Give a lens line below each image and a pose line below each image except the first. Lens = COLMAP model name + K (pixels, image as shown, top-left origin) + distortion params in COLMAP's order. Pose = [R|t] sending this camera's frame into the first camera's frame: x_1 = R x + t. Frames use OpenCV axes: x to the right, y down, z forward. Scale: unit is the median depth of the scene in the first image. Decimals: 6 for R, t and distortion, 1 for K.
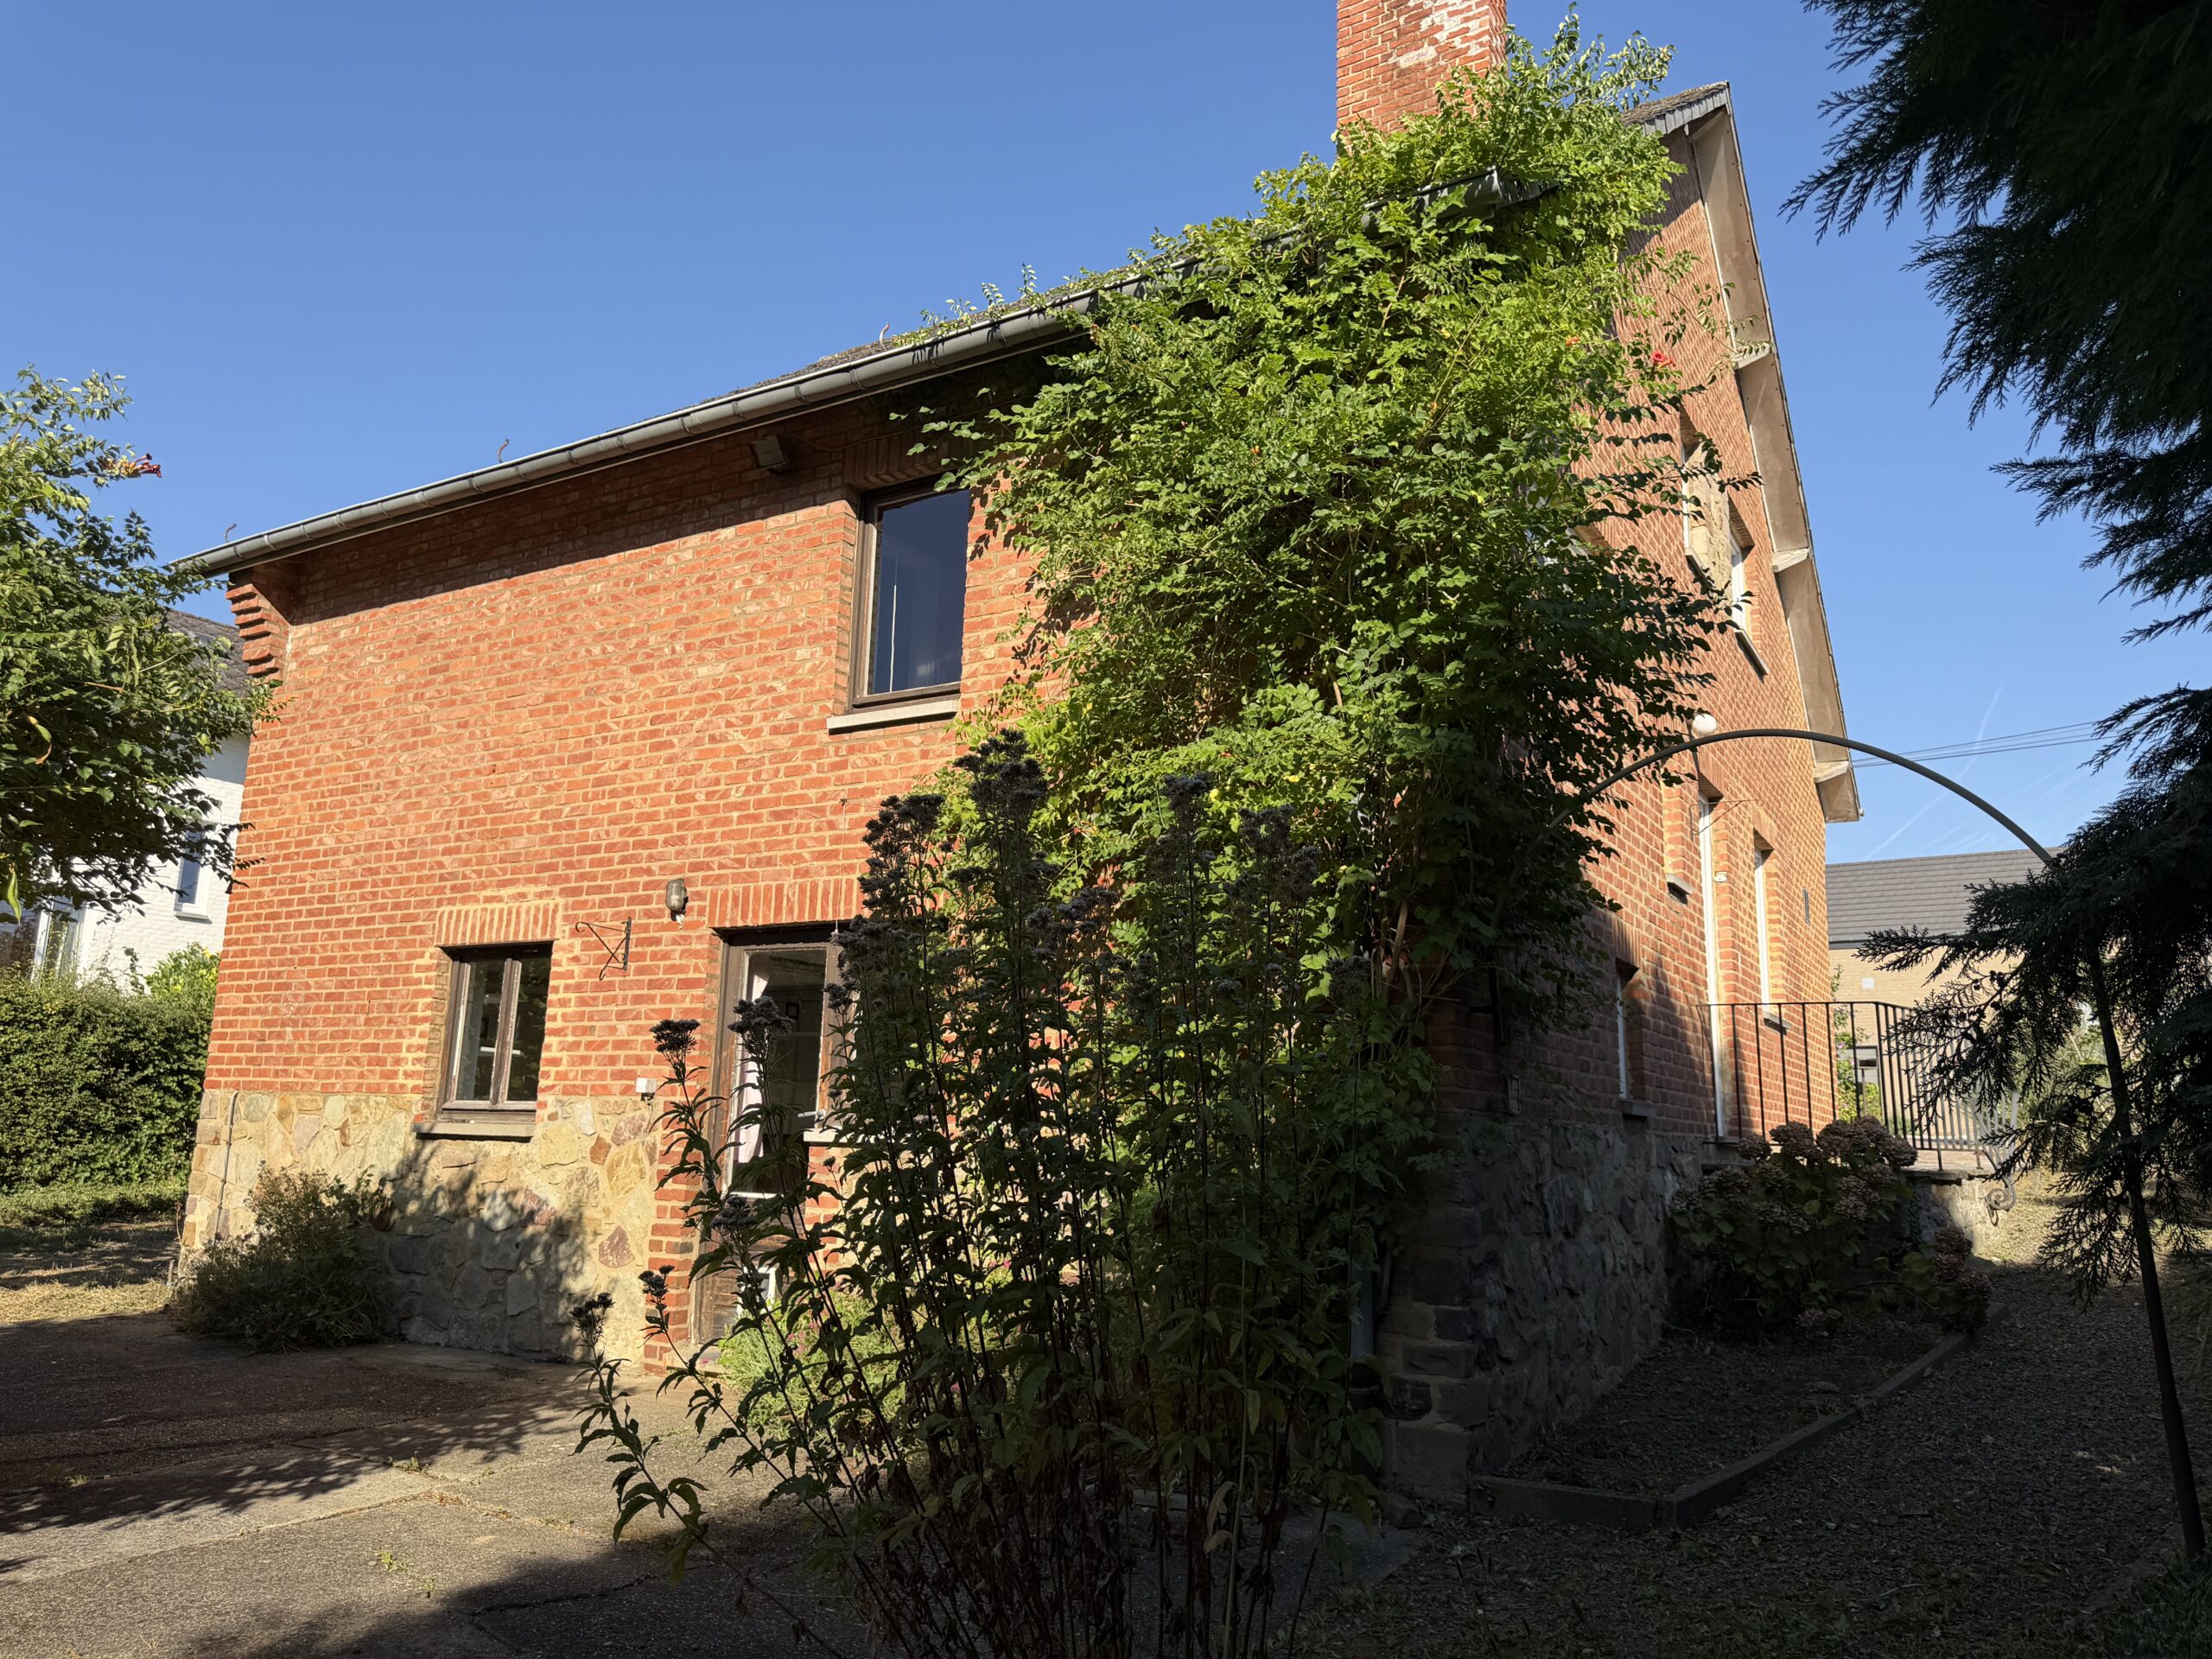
lens RADIAL K [[1554.5, 0, 1106.0], [0, 1554.5, 829.5], [0, 0, 1]] dist [0.042004, -0.057148]
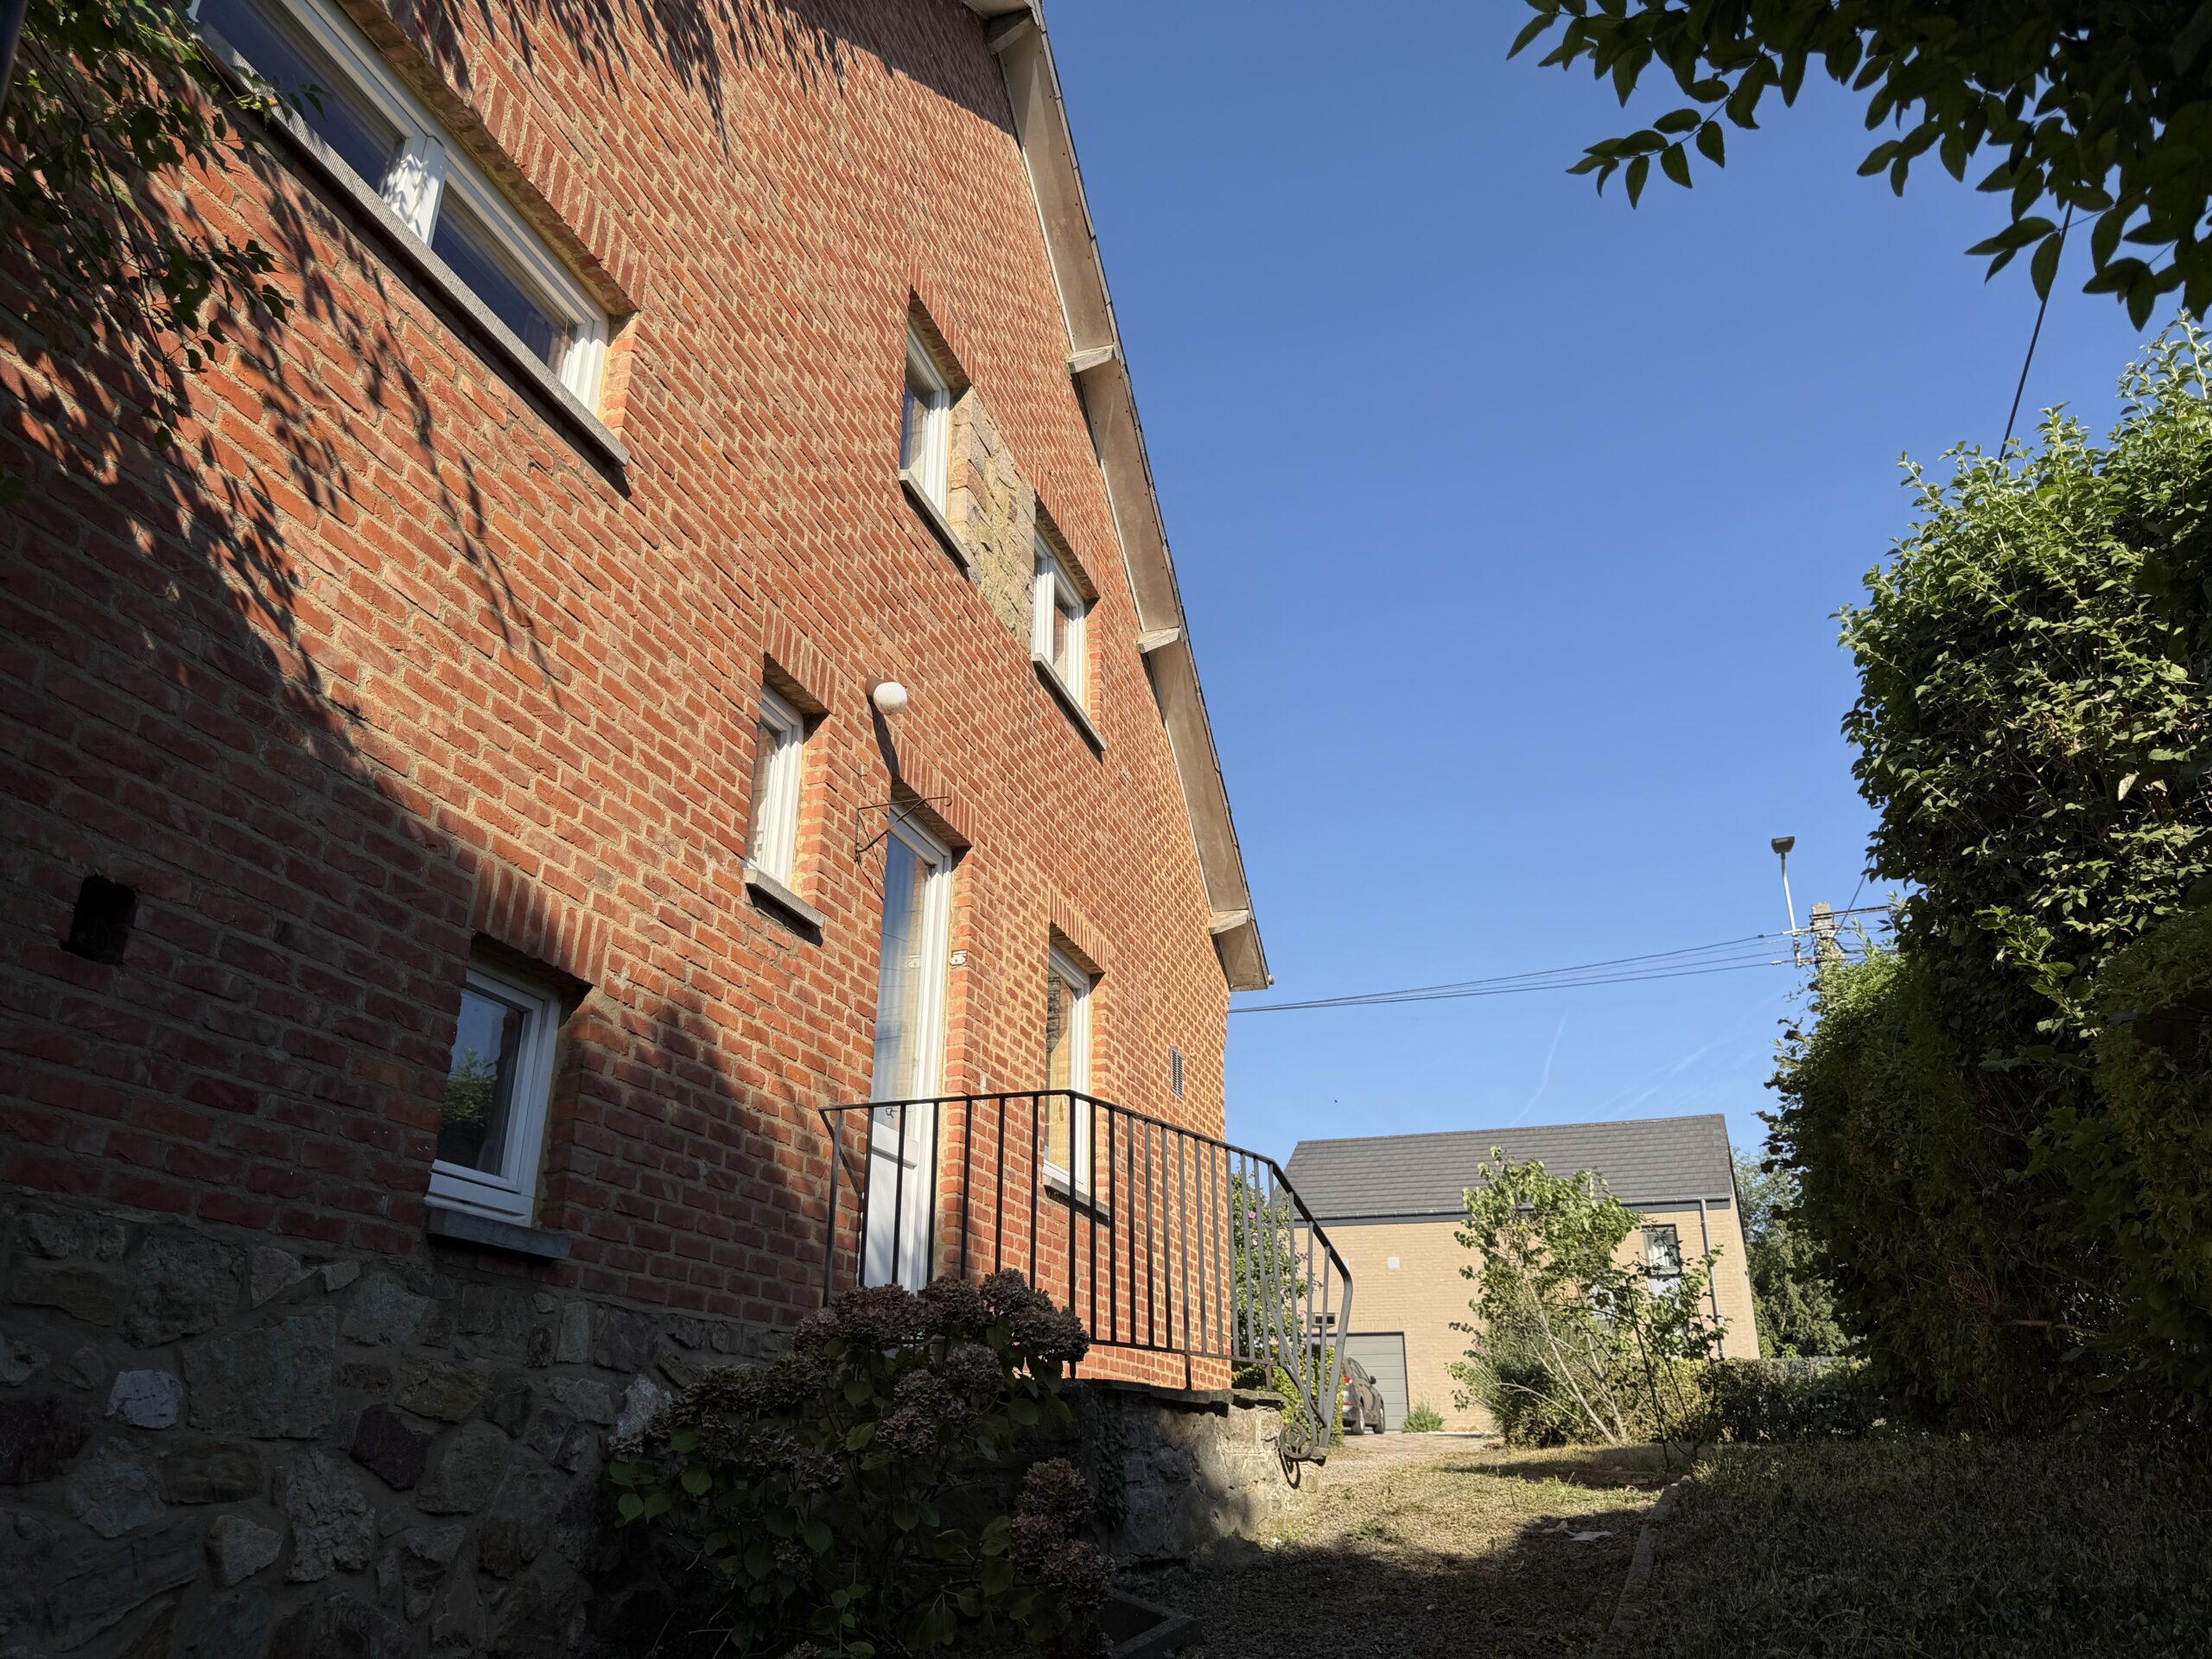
lens RADIAL K [[1554.5, 0, 1106.0], [0, 1554.5, 829.5], [0, 0, 1]] dist [0.042004, -0.057148]
pose [[0.966025, 0.069131, 0.249029, 0.215571], [-0.023398, 0.982998, -0.182119, 0.073861], [-0.257385, 0.170105, 0.951219, 0.252593]]
